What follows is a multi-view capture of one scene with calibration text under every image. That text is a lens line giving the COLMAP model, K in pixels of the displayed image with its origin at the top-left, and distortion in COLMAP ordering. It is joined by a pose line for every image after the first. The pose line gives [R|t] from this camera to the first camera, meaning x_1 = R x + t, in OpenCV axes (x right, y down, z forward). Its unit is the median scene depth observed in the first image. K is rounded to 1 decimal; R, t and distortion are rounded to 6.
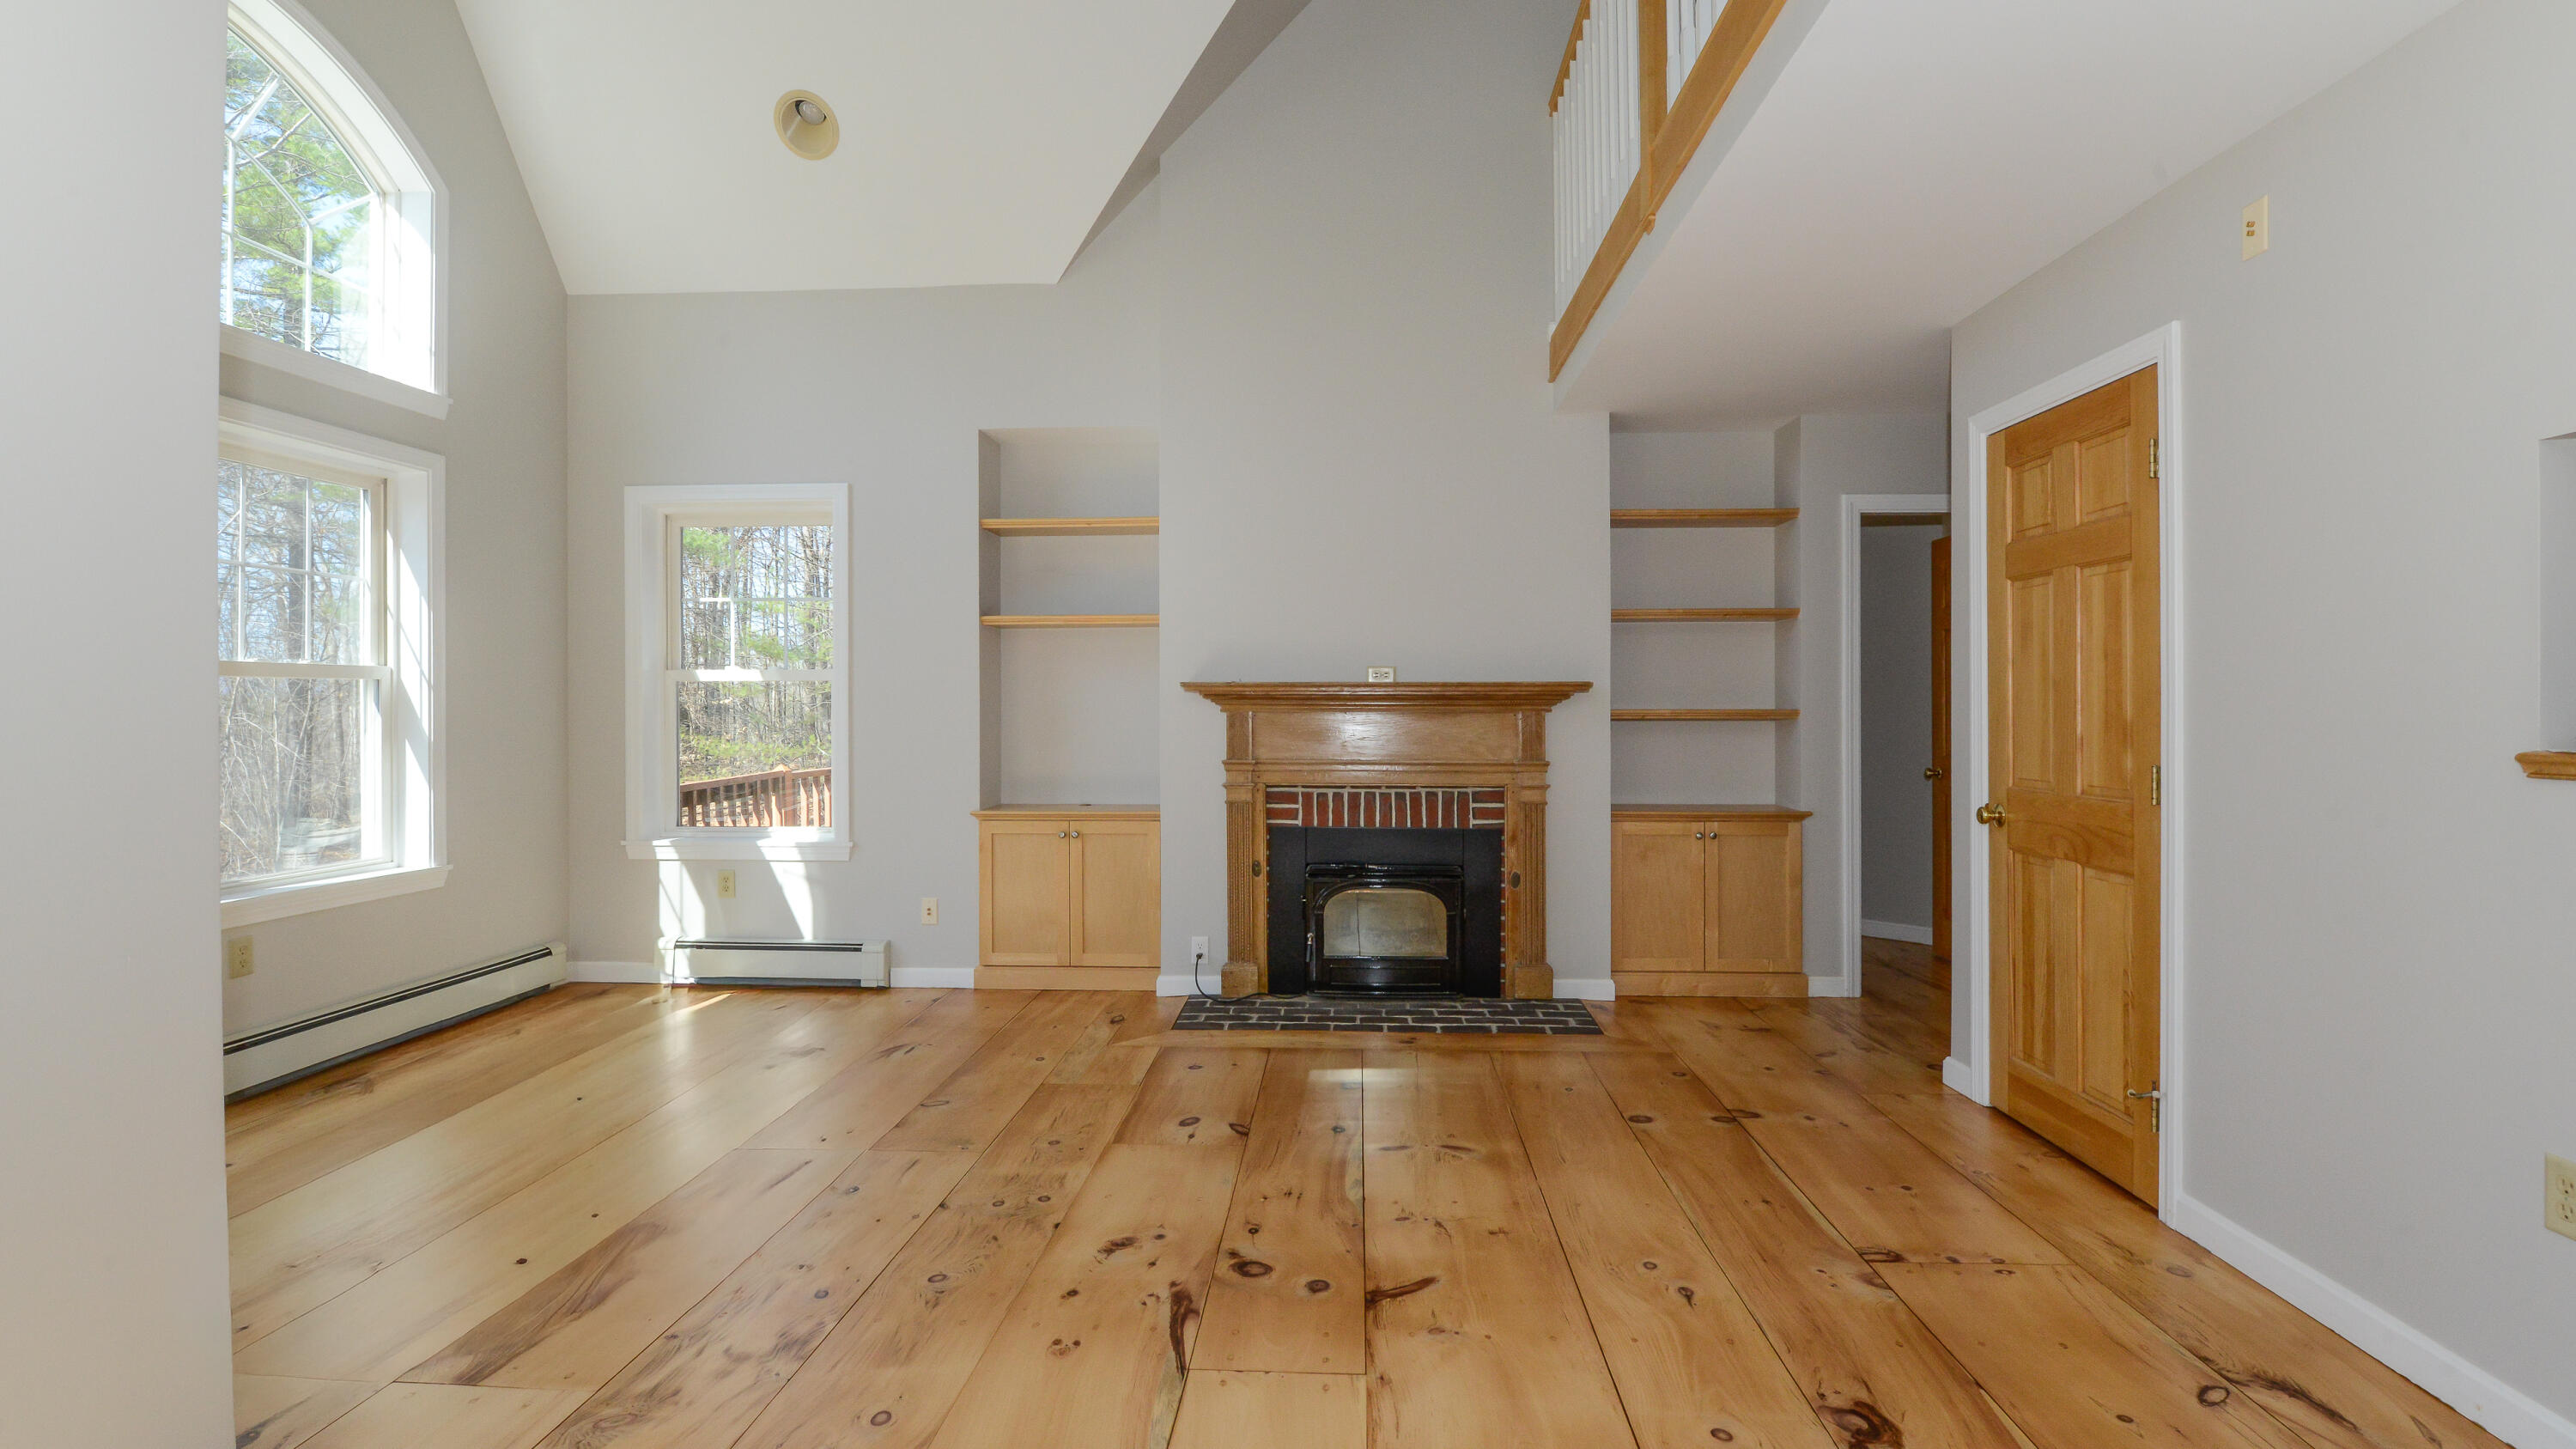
lens RADIAL K [[1130.1, 0, 1334.5], [0, 1130.1, 710.0], [0, 0, 1]] dist [-0.002496, -0.000207]
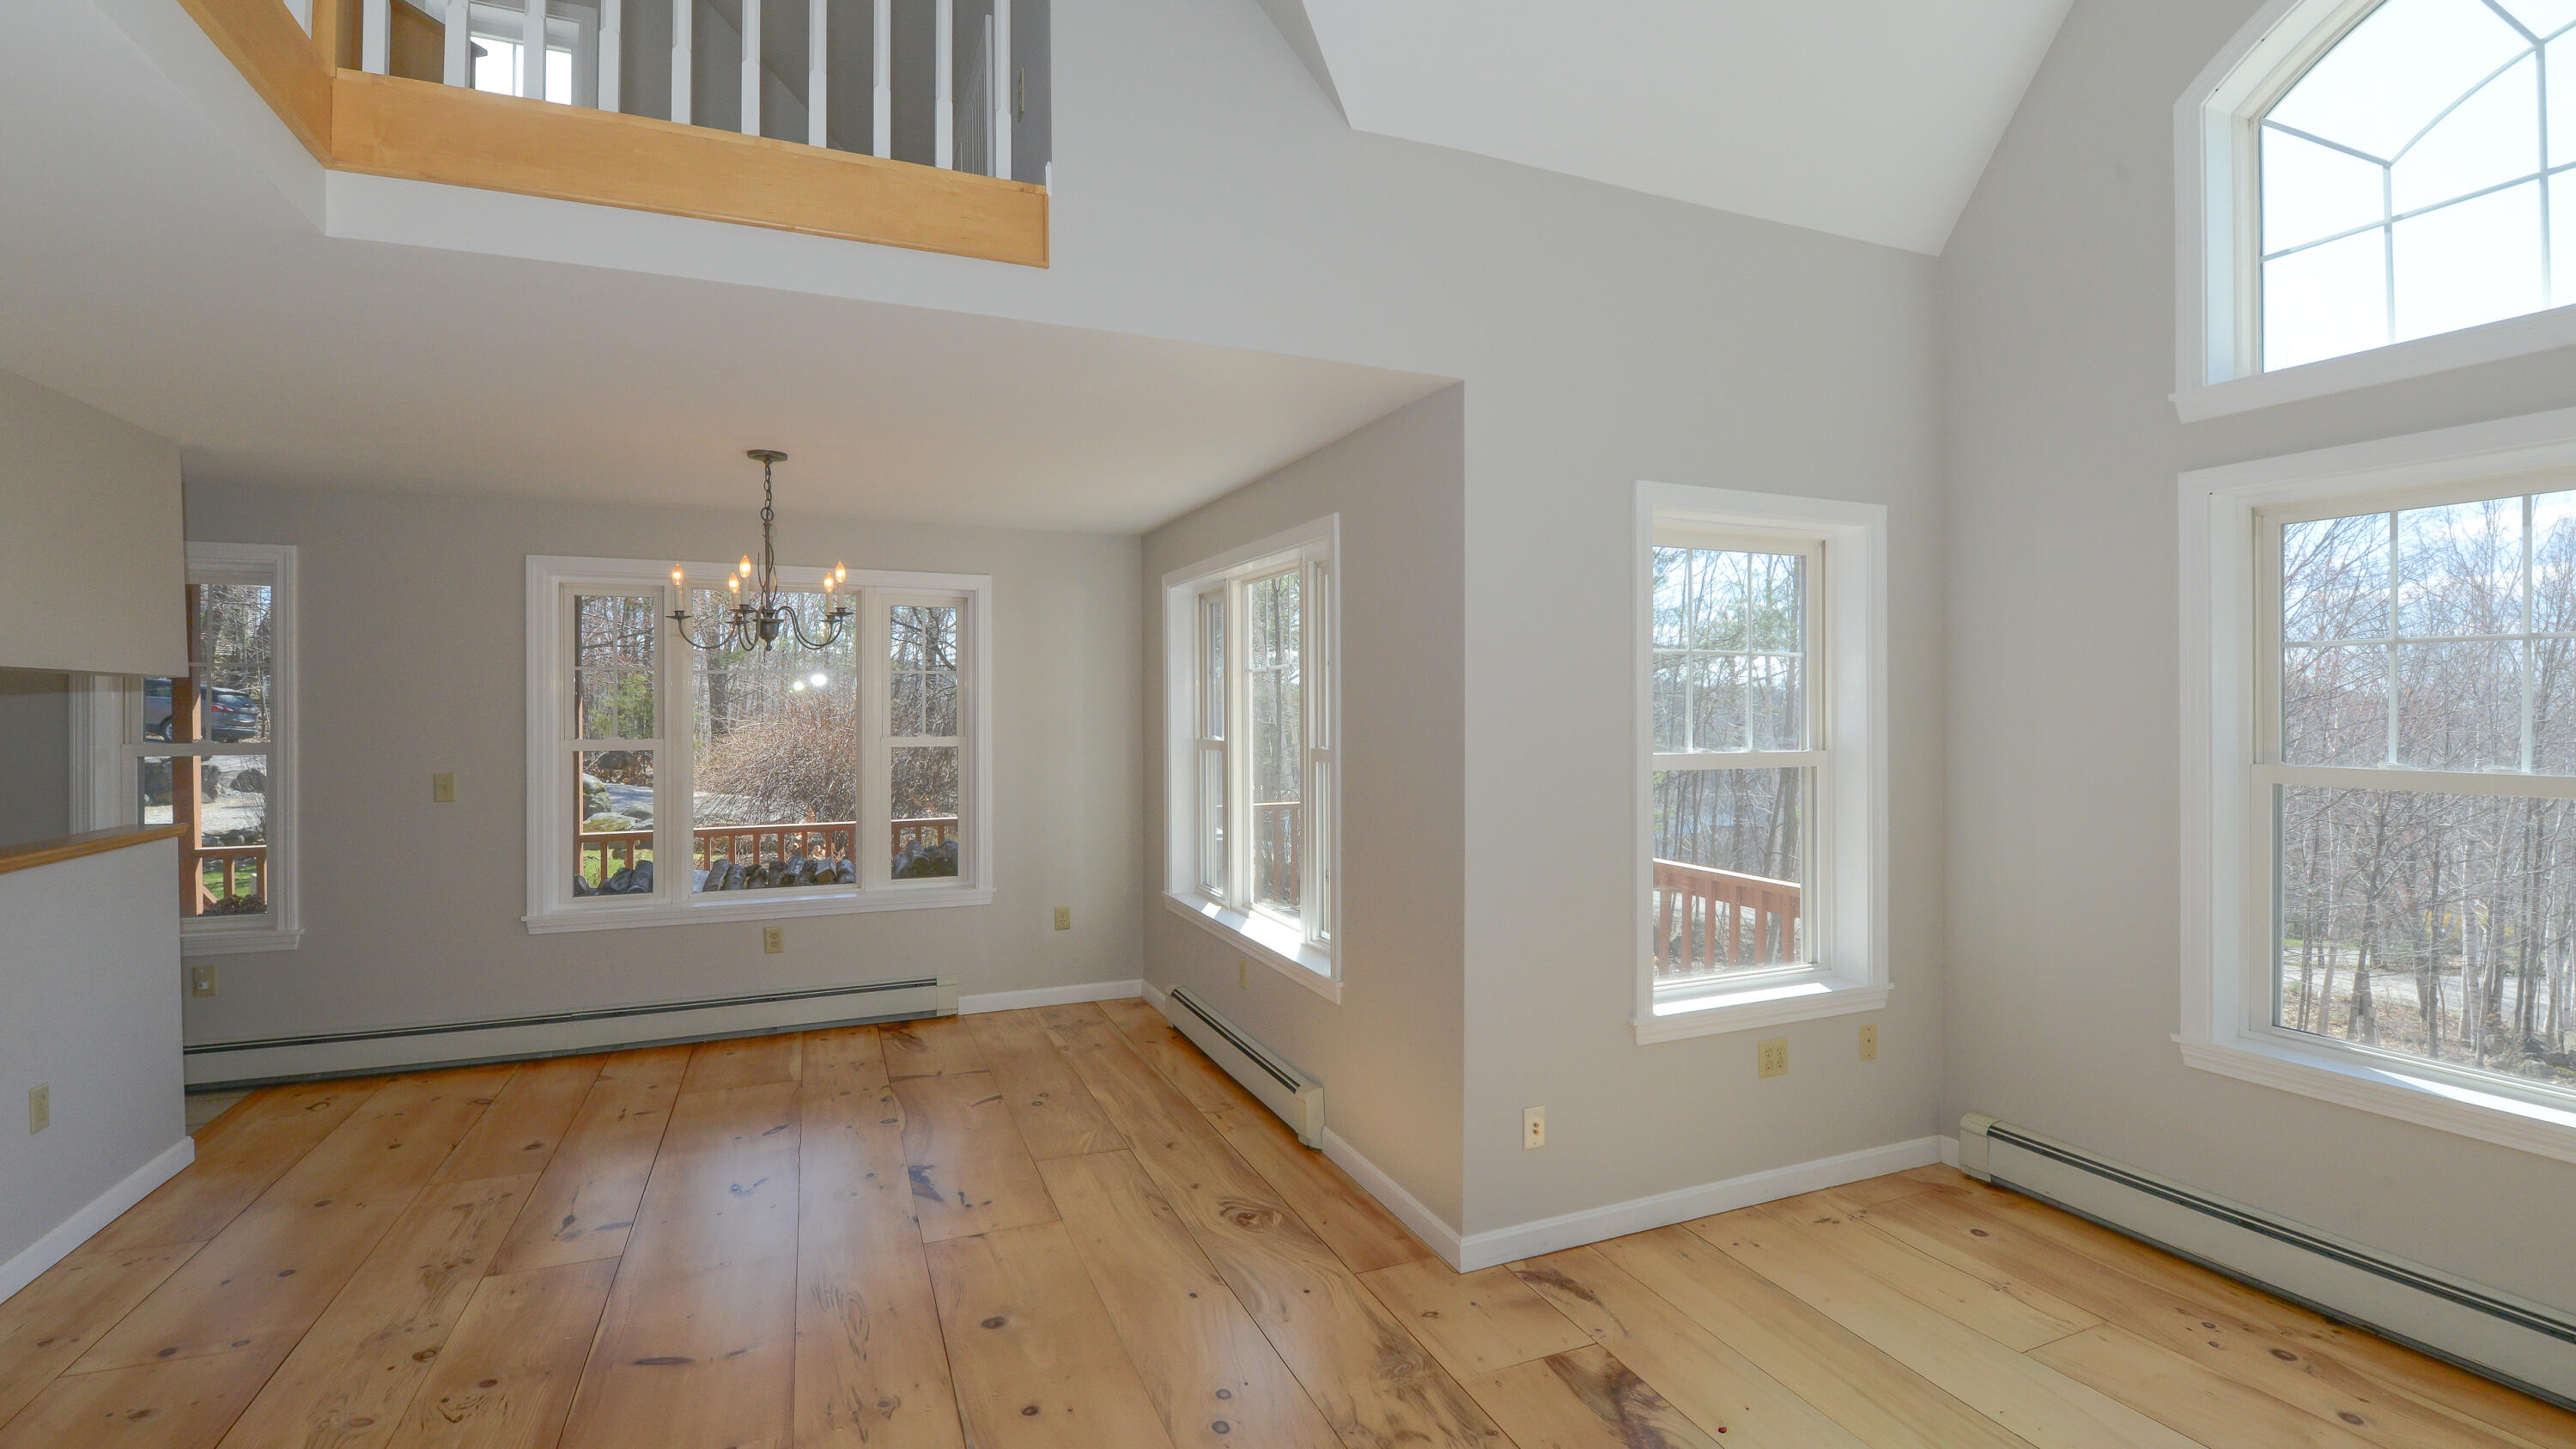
lens RADIAL K [[1118.1, 0, 1299.3], [0, 1118.1, 701.4], [0, 0, 1]] dist [0.002058, -0.012287]
pose [[-0.903218, 0.006427, -0.429135, 0.018556], [0.005026, 0.999978, 0.004397, -0.070389], [0.429154, 0.001815, -0.903230, 0.835441]]
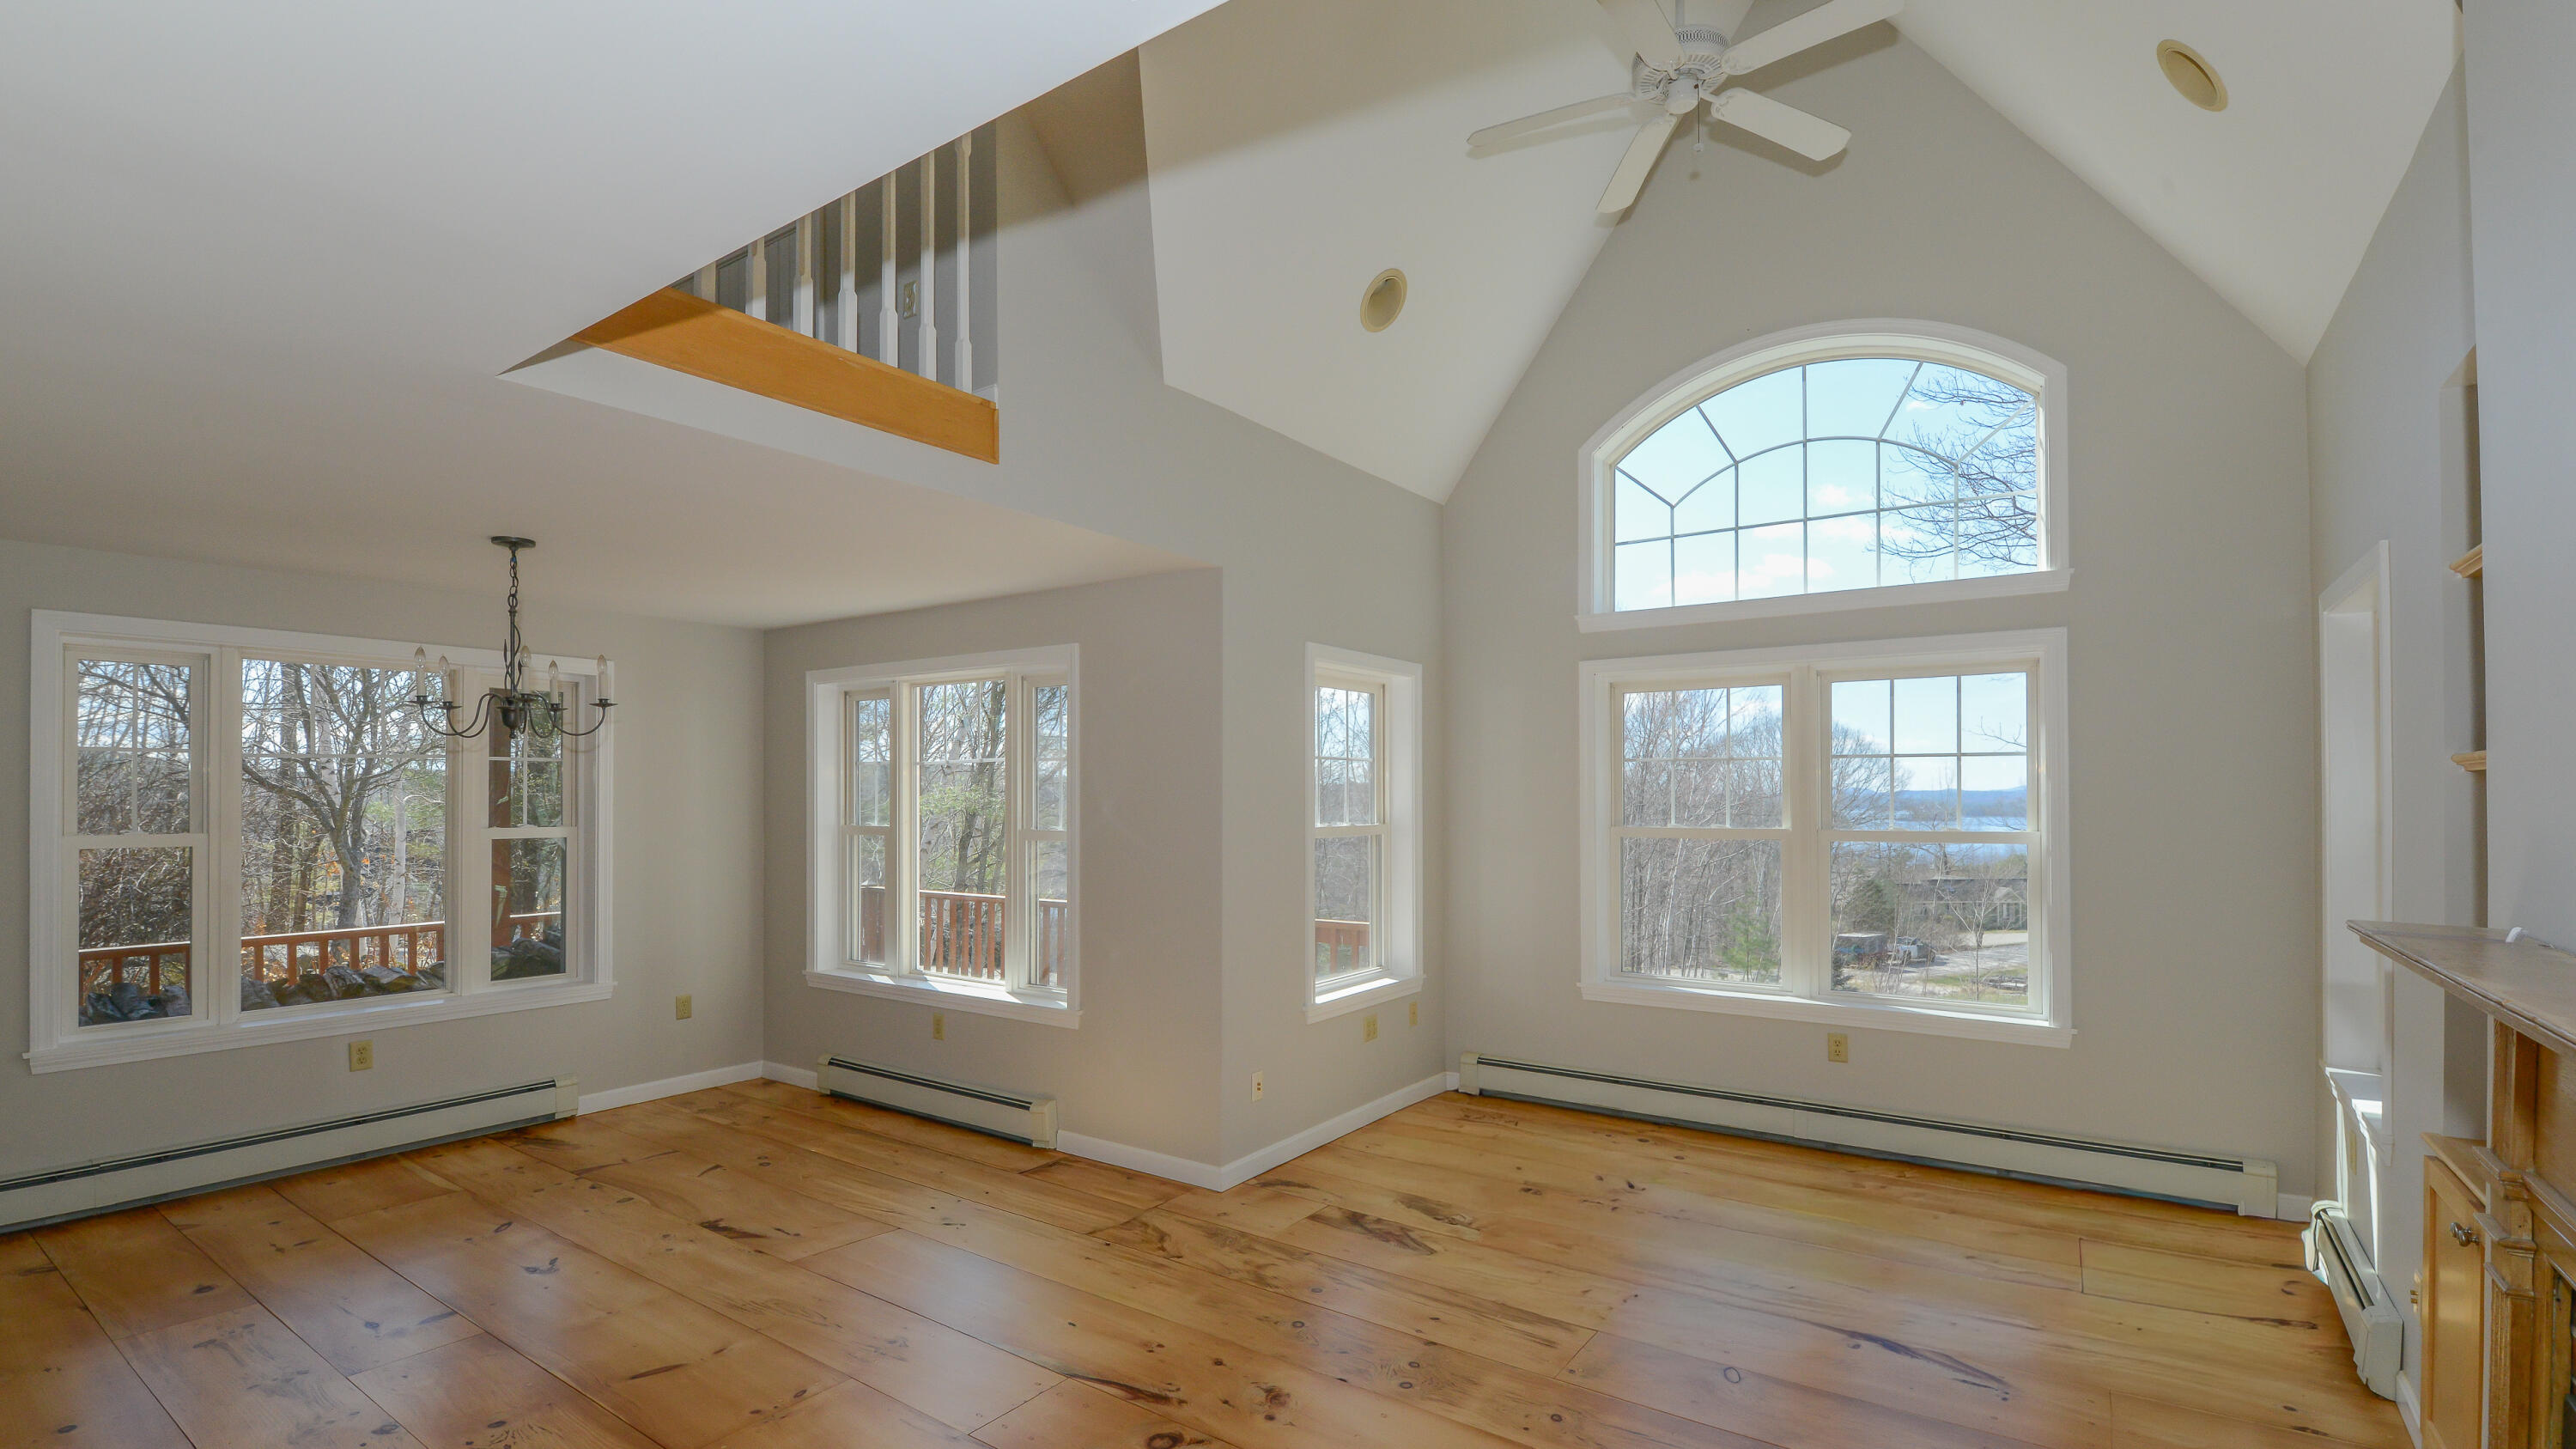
lens RADIAL K [[1134.8, 0, 1287.3], [0, 1134.8, 775.3], [0, 0, 1]] dist [0.000045, -0.014089]
pose [[-0.541340, -0.006038, -0.840782, 0.394655], [0.000437, 0.999972, -0.007463, -0.072768], [0.840804, -0.004407, -0.541322, 0.845363]]
